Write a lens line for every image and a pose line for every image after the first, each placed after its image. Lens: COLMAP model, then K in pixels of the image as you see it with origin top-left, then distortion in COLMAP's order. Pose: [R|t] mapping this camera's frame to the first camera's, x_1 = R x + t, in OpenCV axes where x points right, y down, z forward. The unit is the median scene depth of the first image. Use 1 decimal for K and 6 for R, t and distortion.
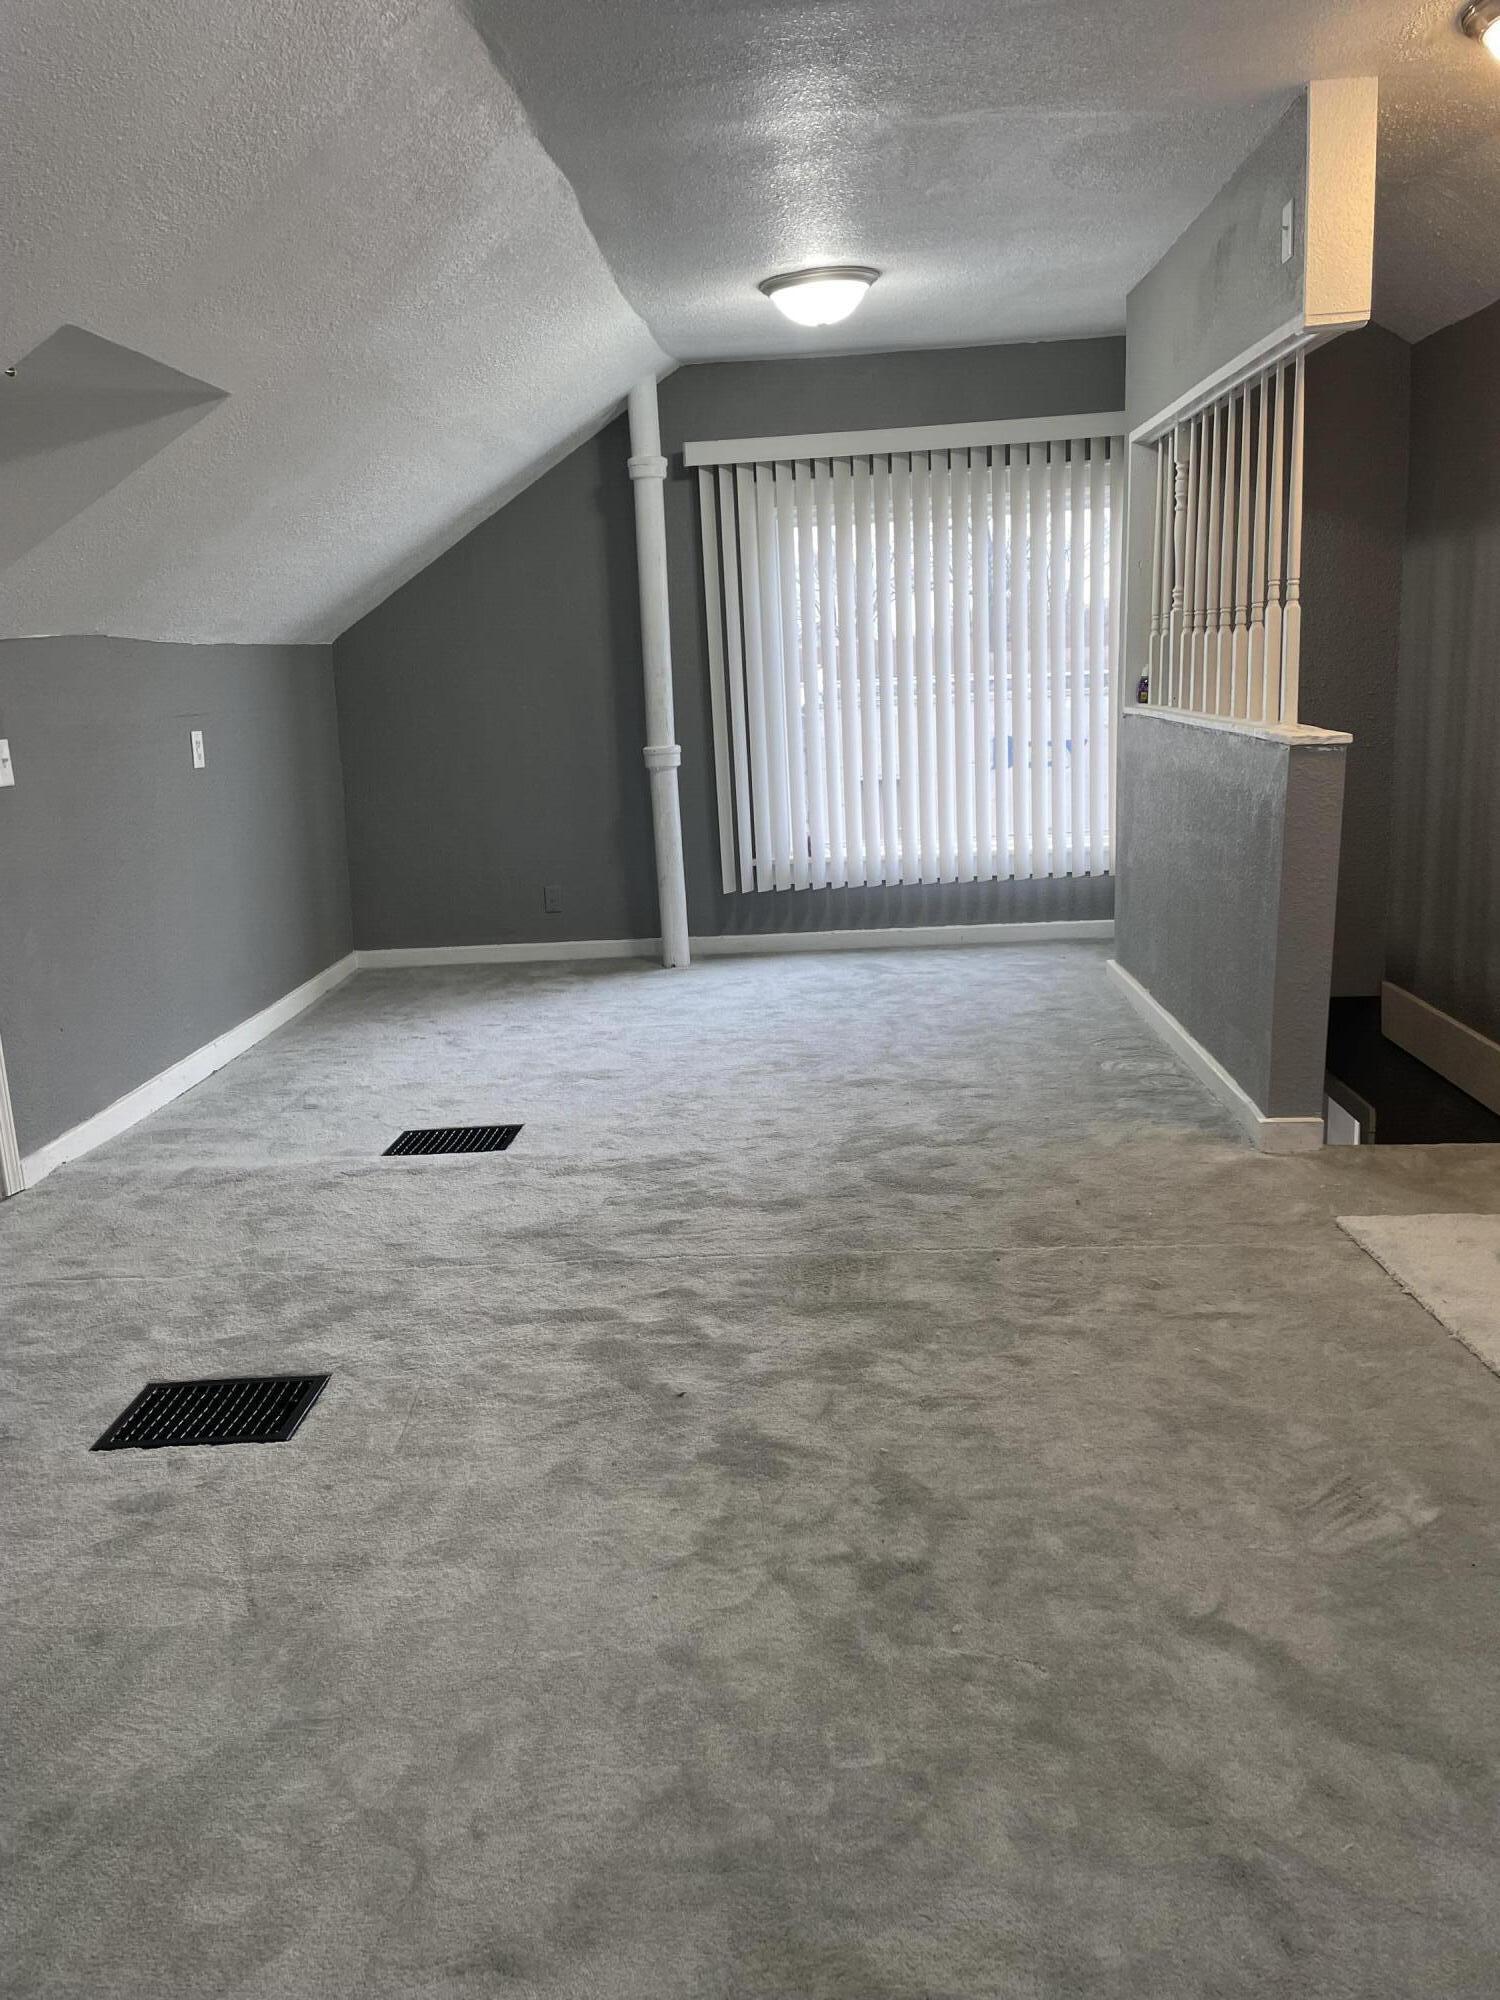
lens RADIAL K [[1505.8, 0, 752.0], [0, 1505.8, 996.2], [0, 0, 1]] dist [0.067855, -0.066204]
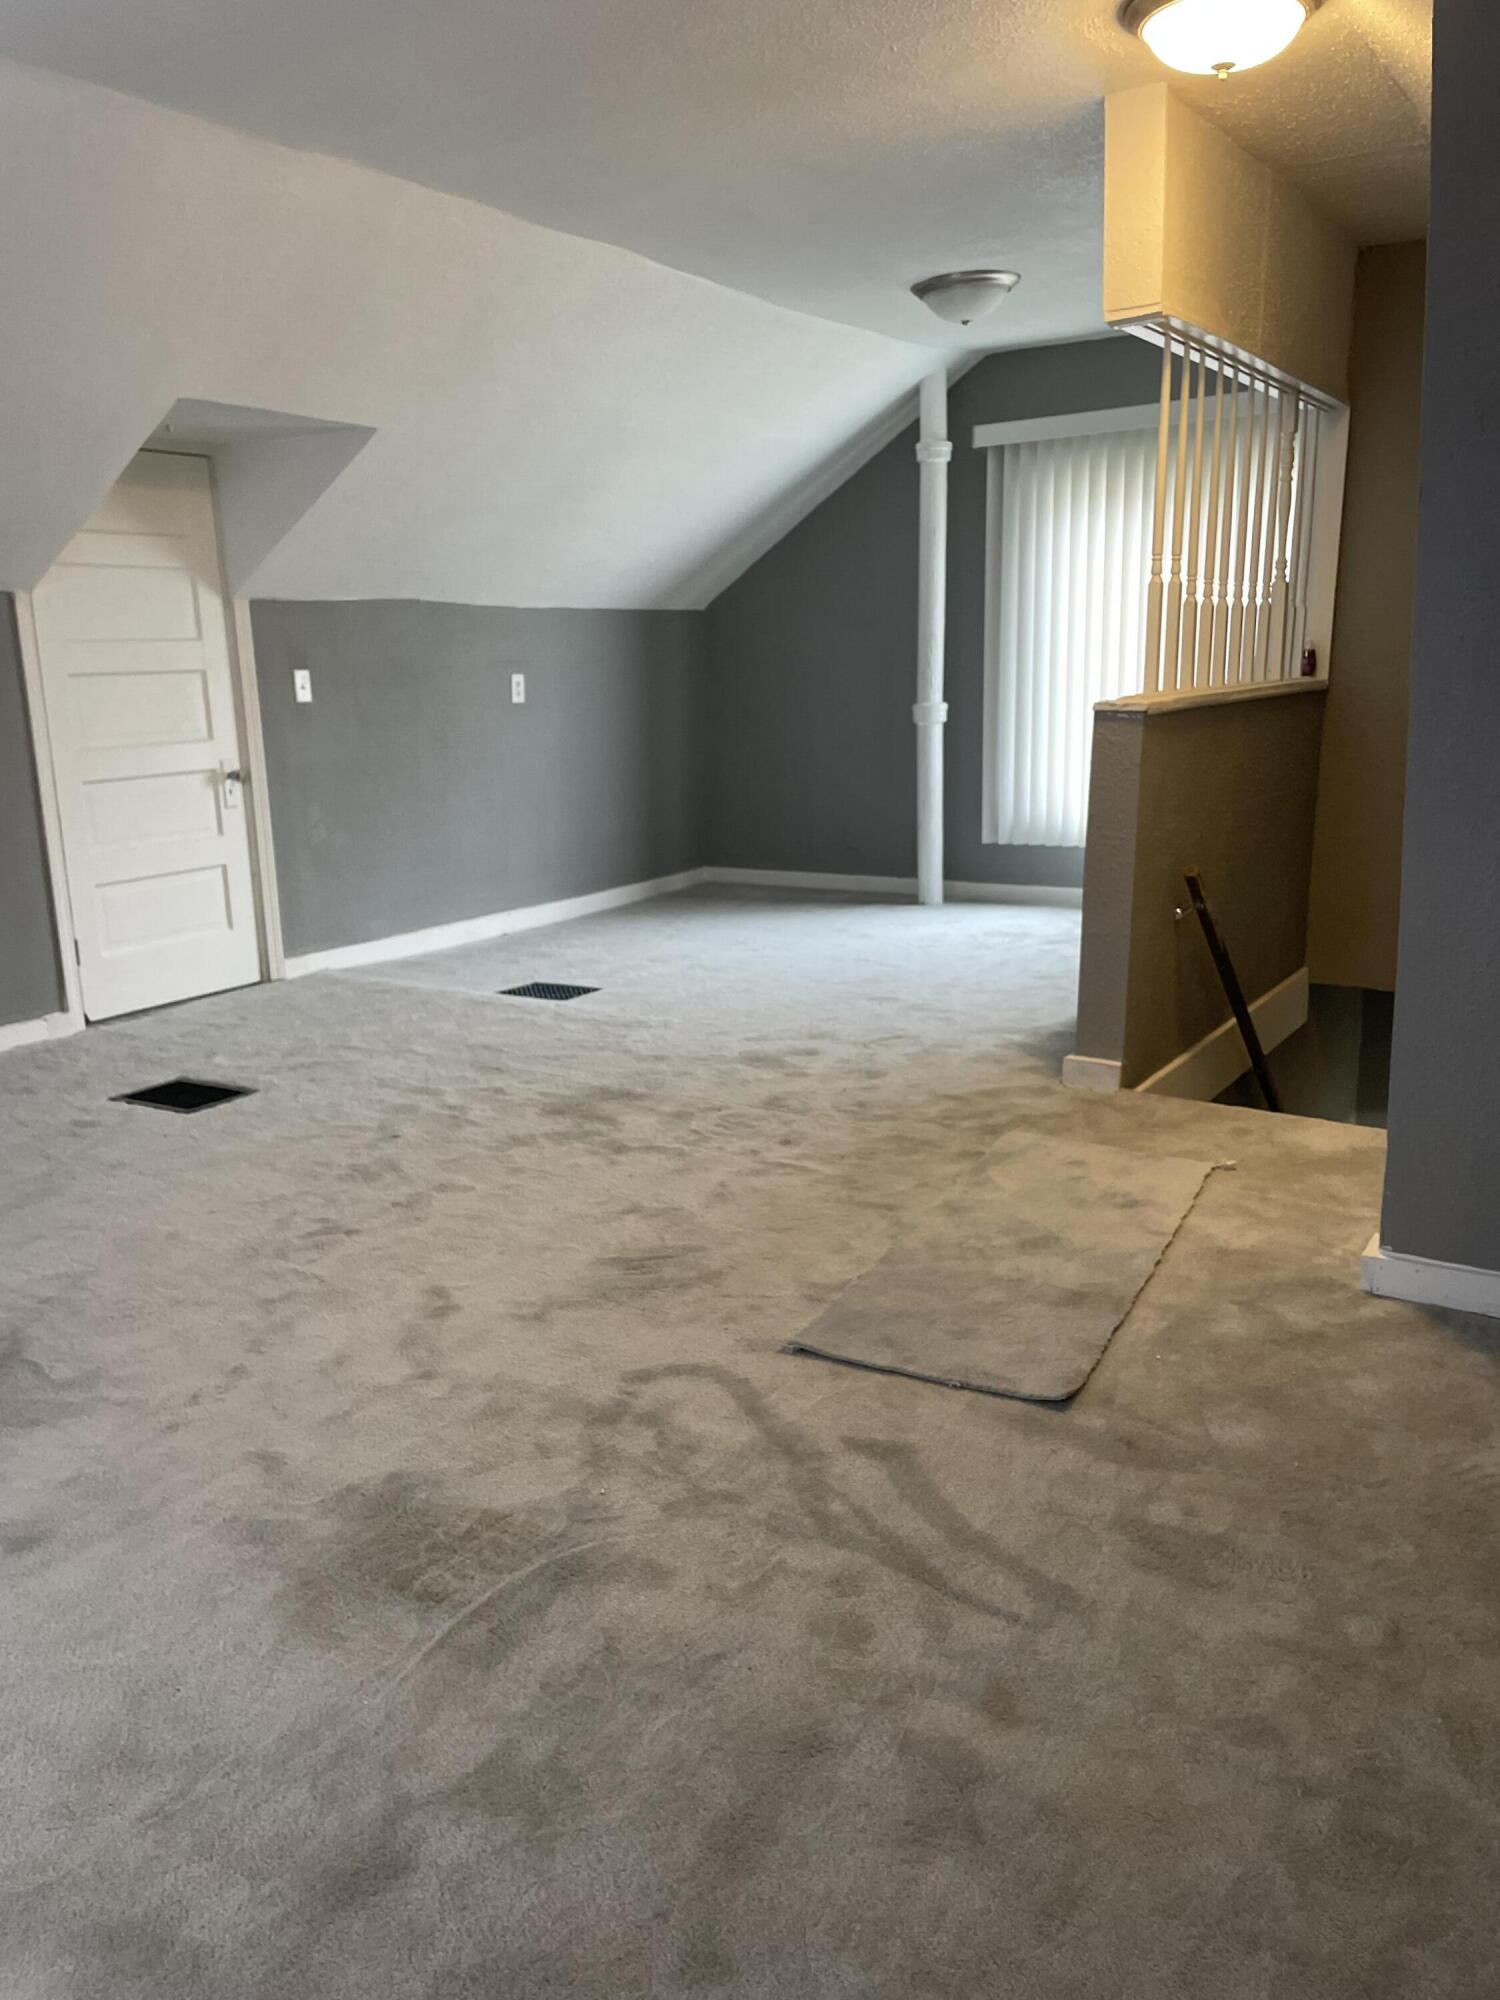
lens RADIAL K [[1505.8, 0, 732.0], [0, 1505.8, 1010.6], [0, 0, 1]] dist [0.067855, -0.066204]
pose [[0.860305, 0.138891, -0.490495, 0.711021], [-0.125552, 0.990259, 0.060195, 0.015349], [0.494078, 0.009796, 0.869363, -0.067130]]
